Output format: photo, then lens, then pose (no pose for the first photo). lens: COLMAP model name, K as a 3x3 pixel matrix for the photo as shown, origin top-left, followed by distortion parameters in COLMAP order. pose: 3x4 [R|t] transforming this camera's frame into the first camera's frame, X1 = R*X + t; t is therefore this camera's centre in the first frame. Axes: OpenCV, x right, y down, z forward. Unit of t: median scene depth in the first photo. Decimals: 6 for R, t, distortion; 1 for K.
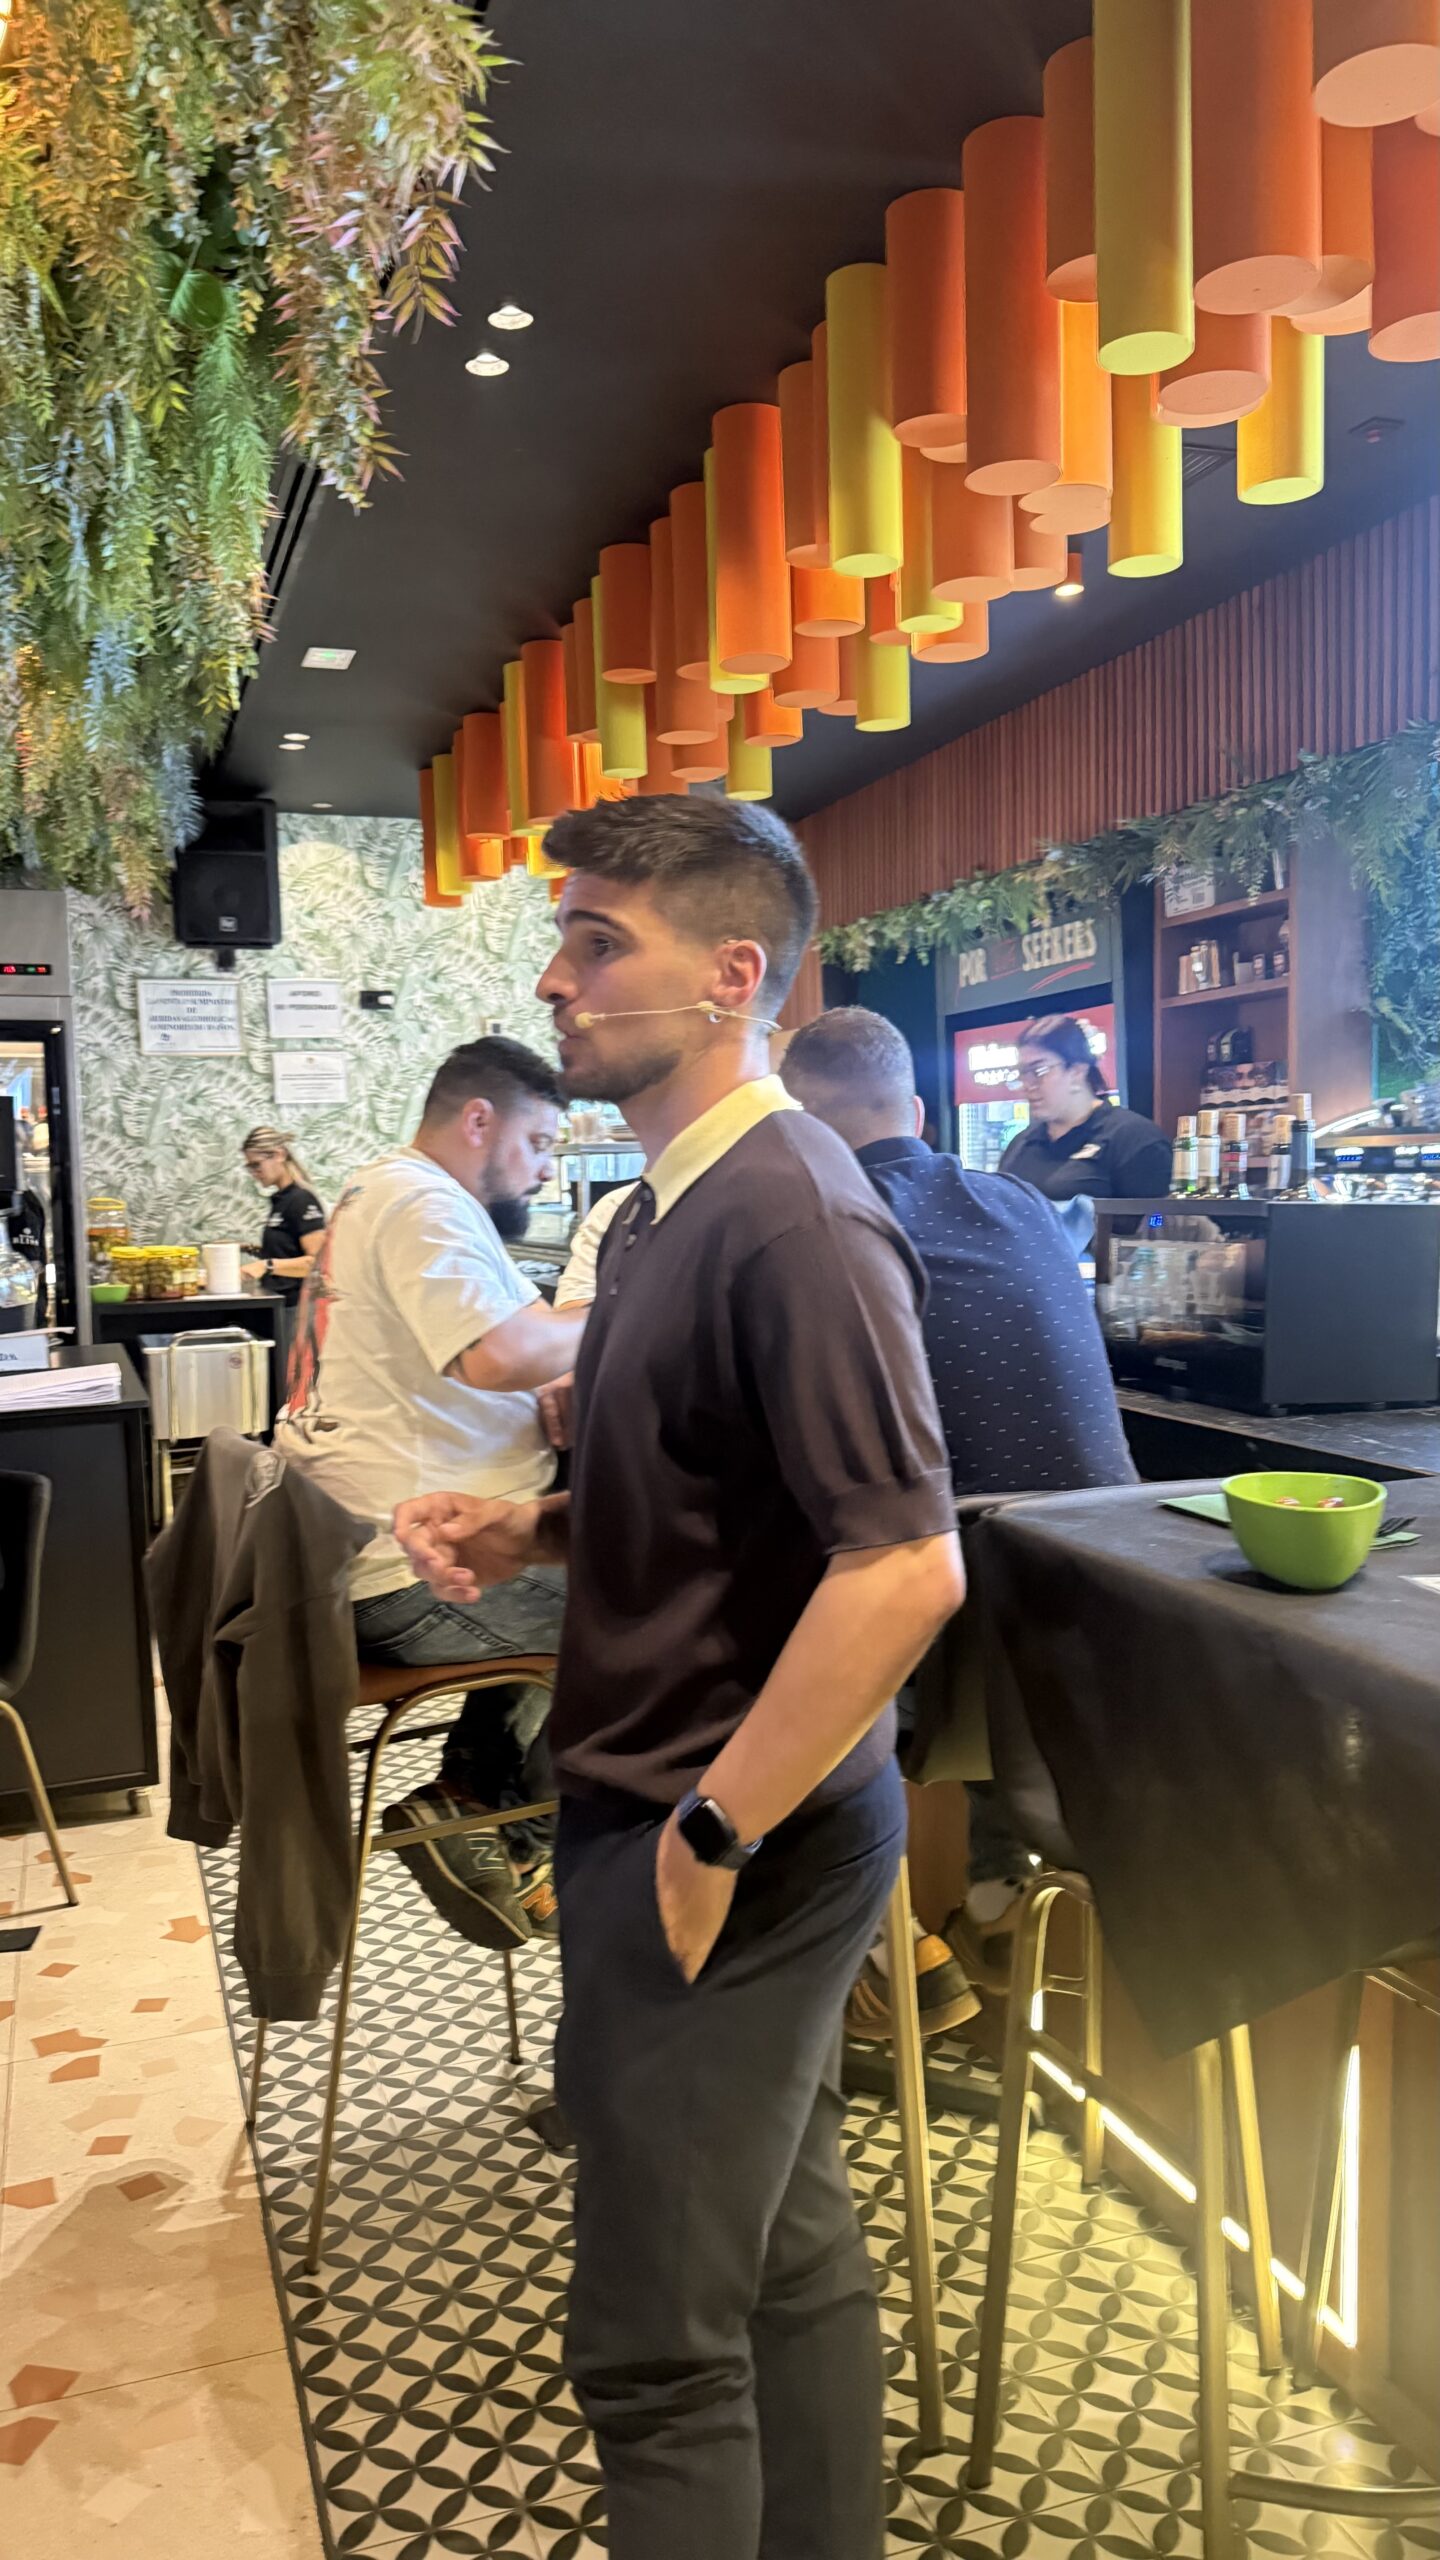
lens RADIAL K [[1629.5, 0, 735.3], [0, 1629.5, 1292.3], [0, 0, 1]] dist [0.003856, -0.002010]
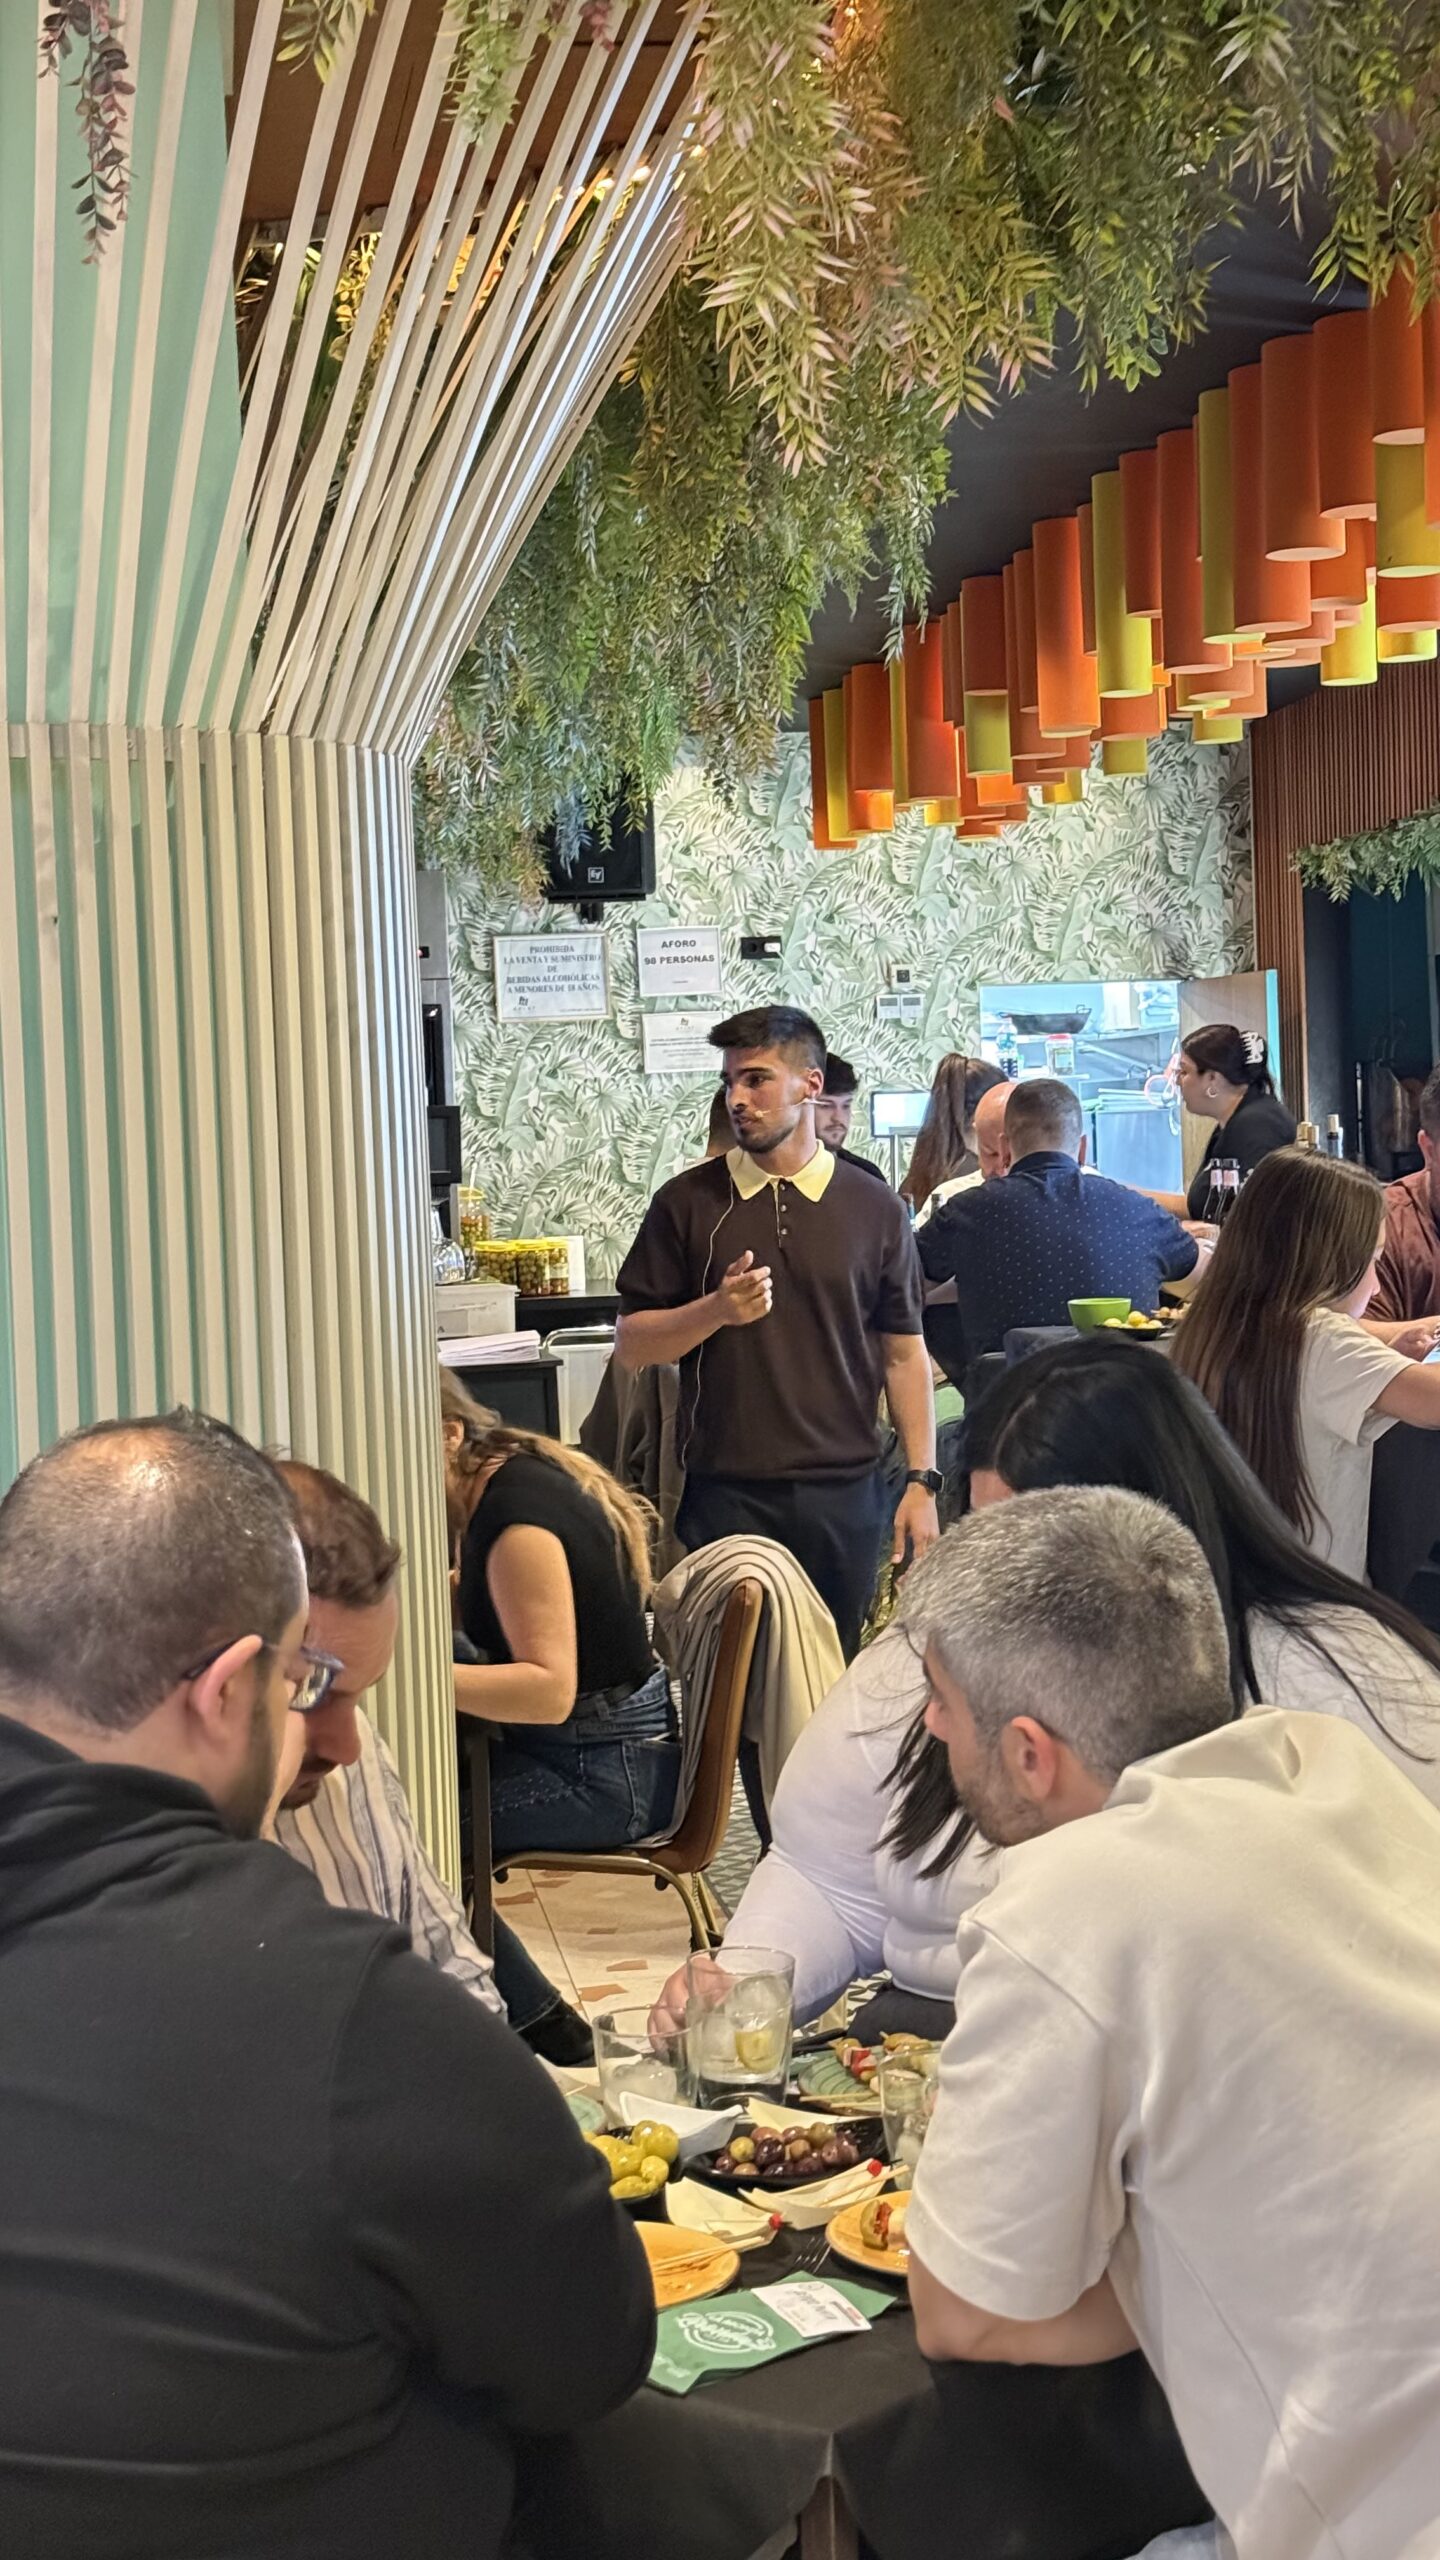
lens RADIAL K [[3570.3, 0, 720.0], [0, 3570.3, 1280.9], [0, 0, 1]] dist [-0.006457, 0.000000]
pose [[0.972637, -0.002733, -0.232312, 0.191749], [-0.003580, 0.999636, -0.026748, 0.042412], [0.232300, 0.026848, 0.972273, -0.812385]]
